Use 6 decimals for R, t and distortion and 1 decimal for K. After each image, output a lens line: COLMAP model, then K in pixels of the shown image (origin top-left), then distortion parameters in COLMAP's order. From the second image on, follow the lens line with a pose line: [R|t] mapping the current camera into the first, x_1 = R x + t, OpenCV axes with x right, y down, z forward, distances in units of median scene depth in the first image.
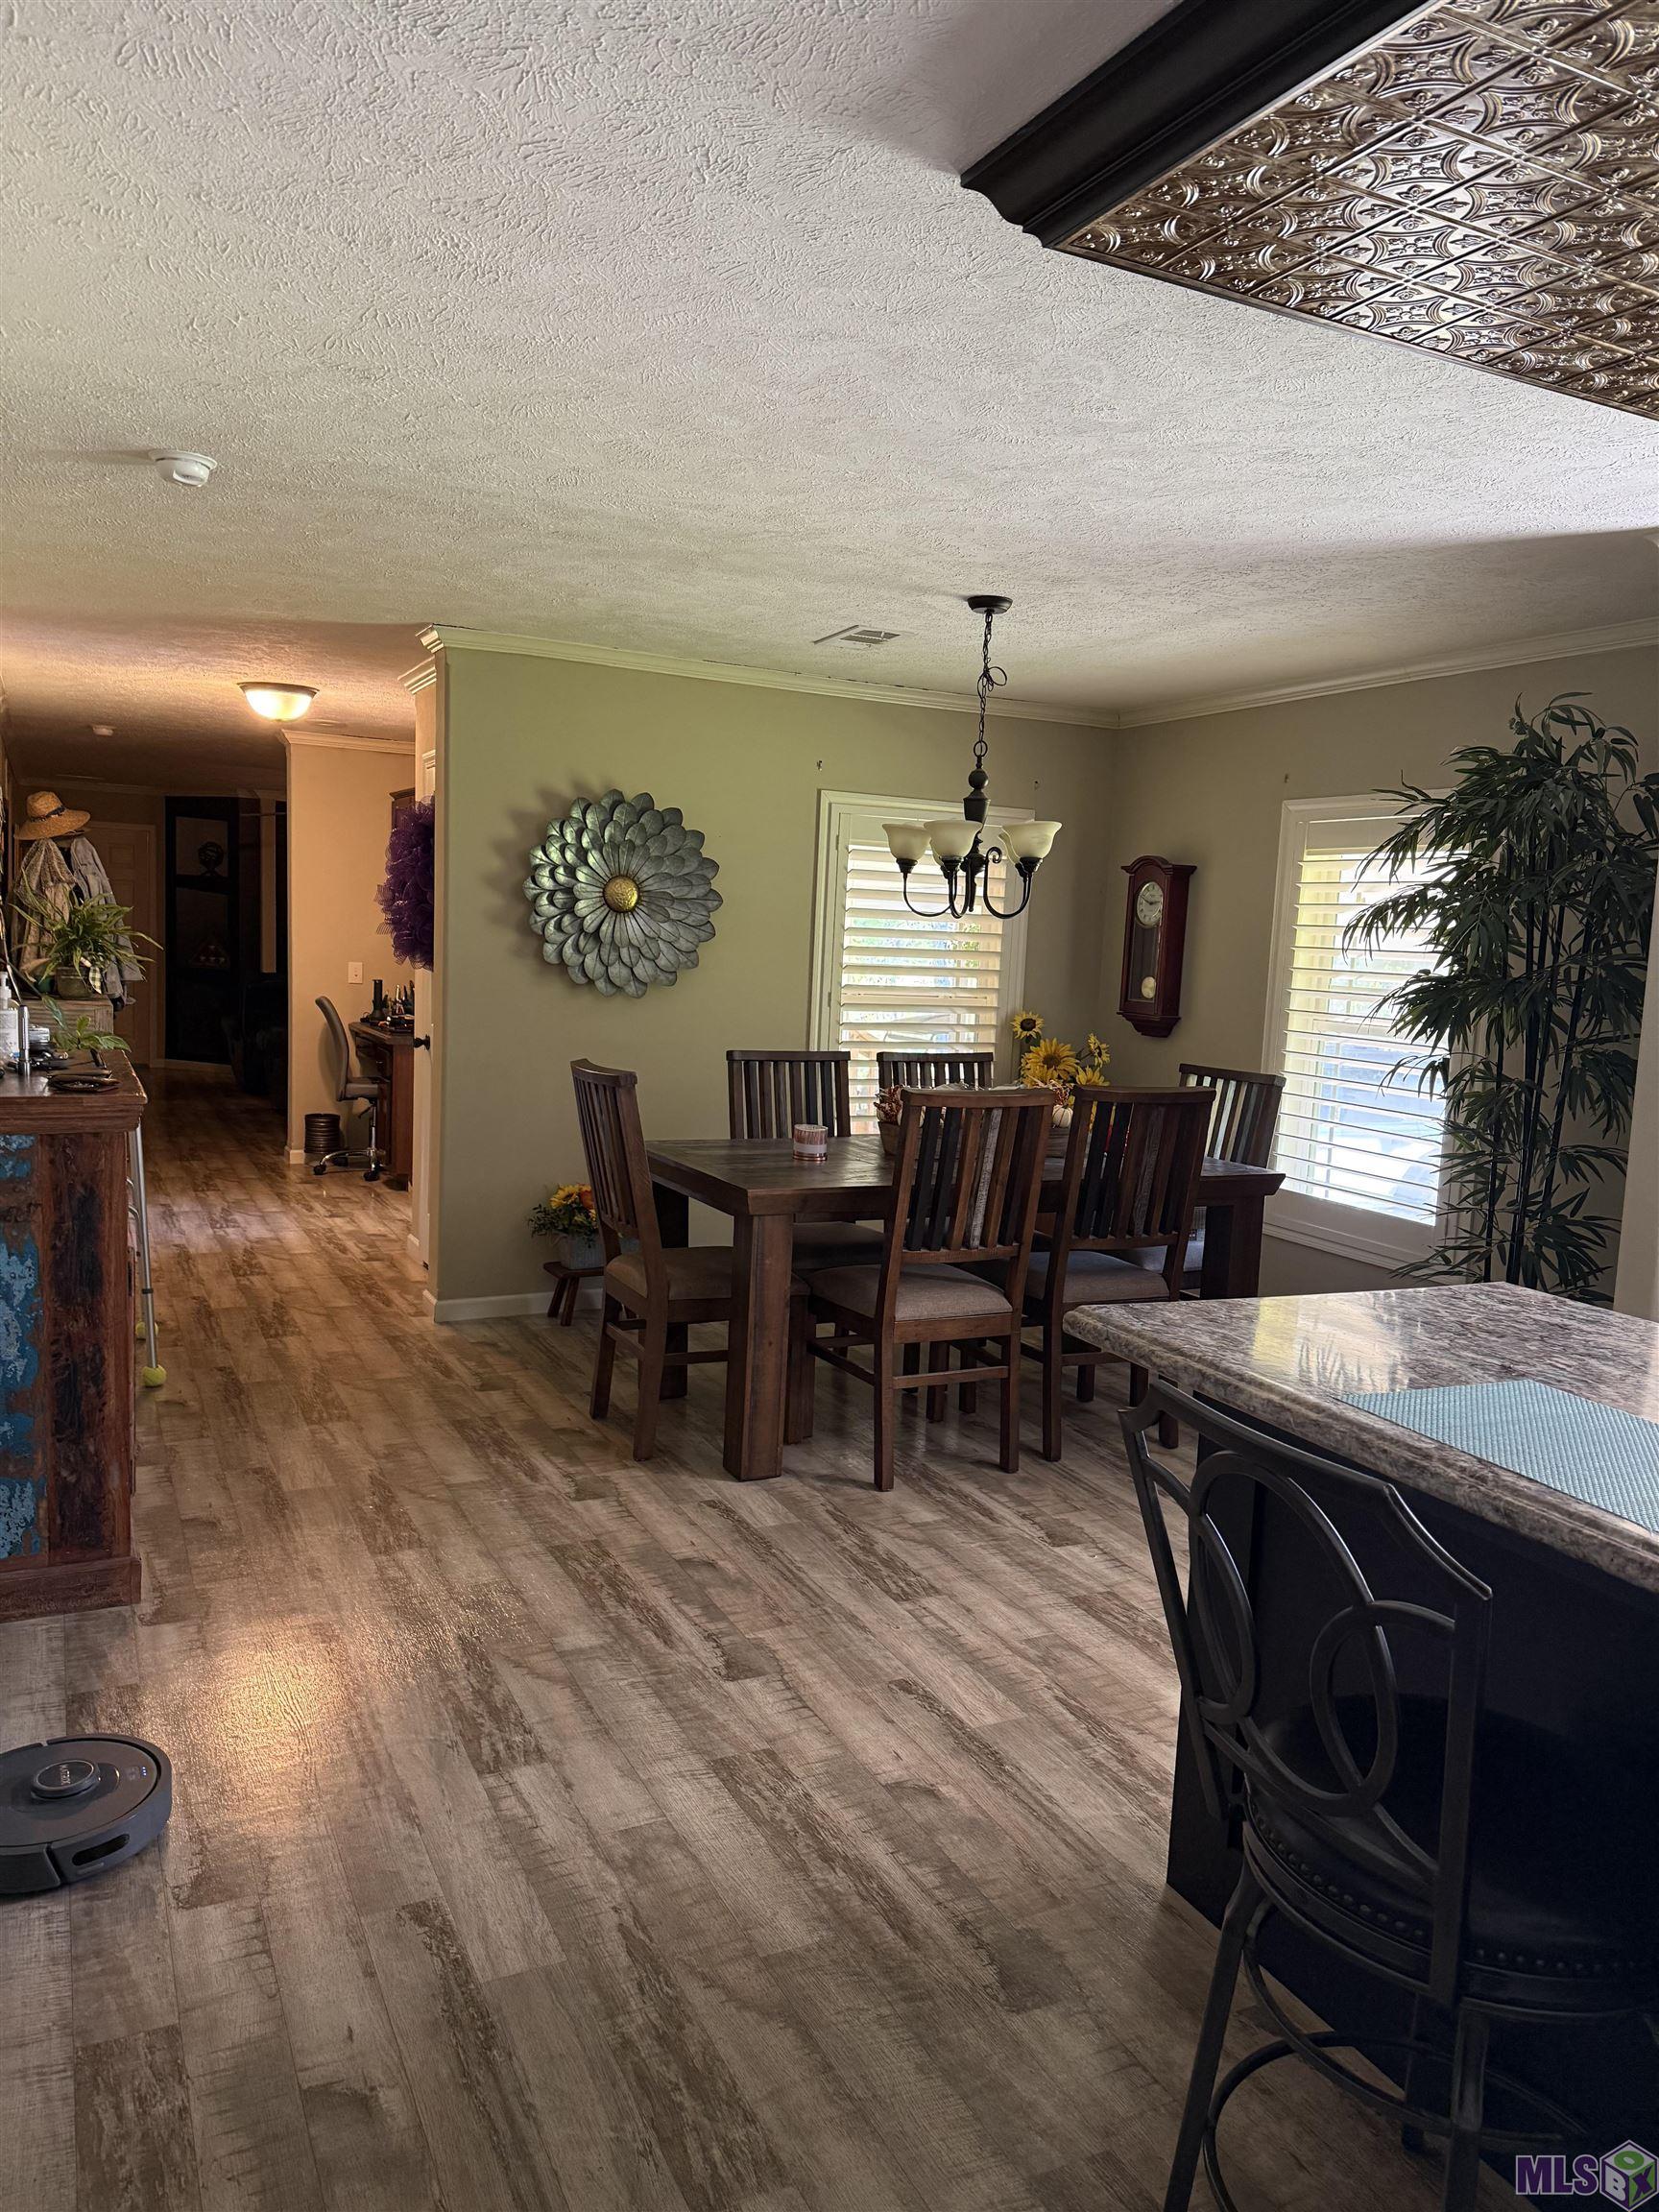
lens RADIAL K [[1525.2, 0, 818.7], [0, 1525.2, 1019.4], [0, 0, 1]] dist [0.179453, -0.170679]
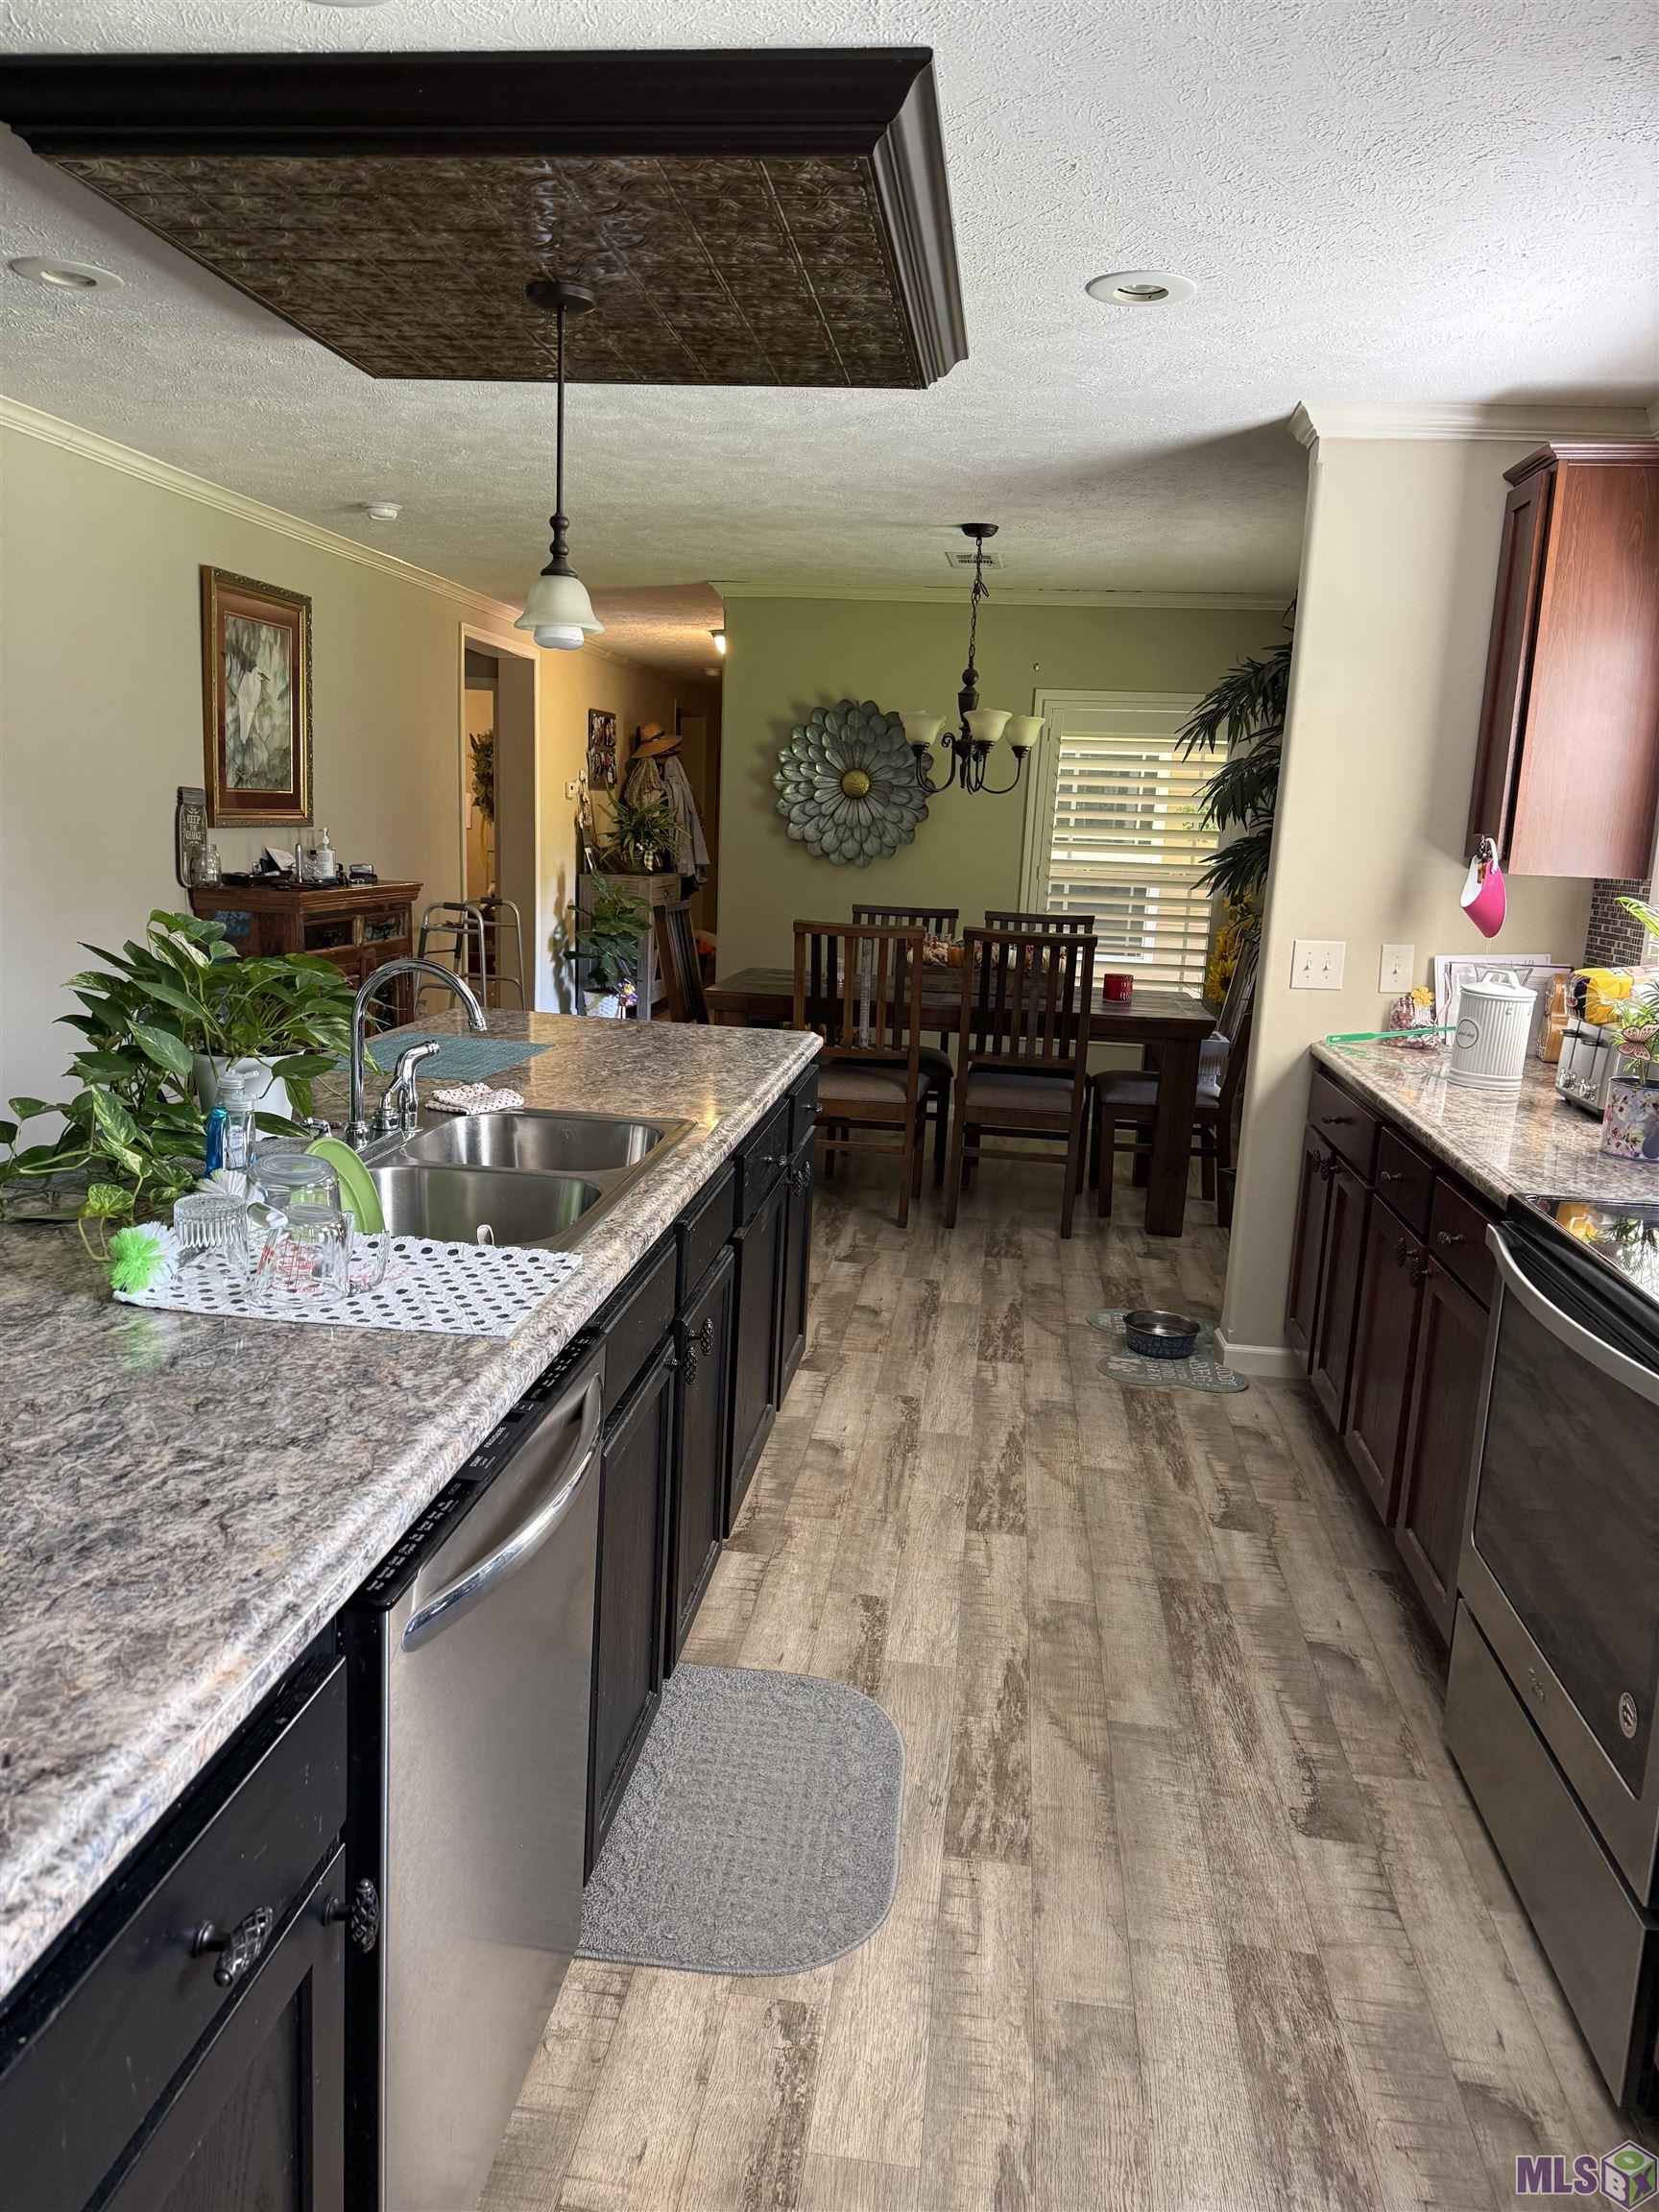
lens RADIAL K [[1525.2, 0, 818.7], [0, 1525.2, 1019.4], [0, 0, 1]] dist [0.179453, -0.170679]
pose [[0.834405, 0.067159, -0.547044, 0.541021], [-0.036962, 0.997132, 0.066036, 0.028385], [0.549910, -0.034881, 0.834495, -0.065024]]
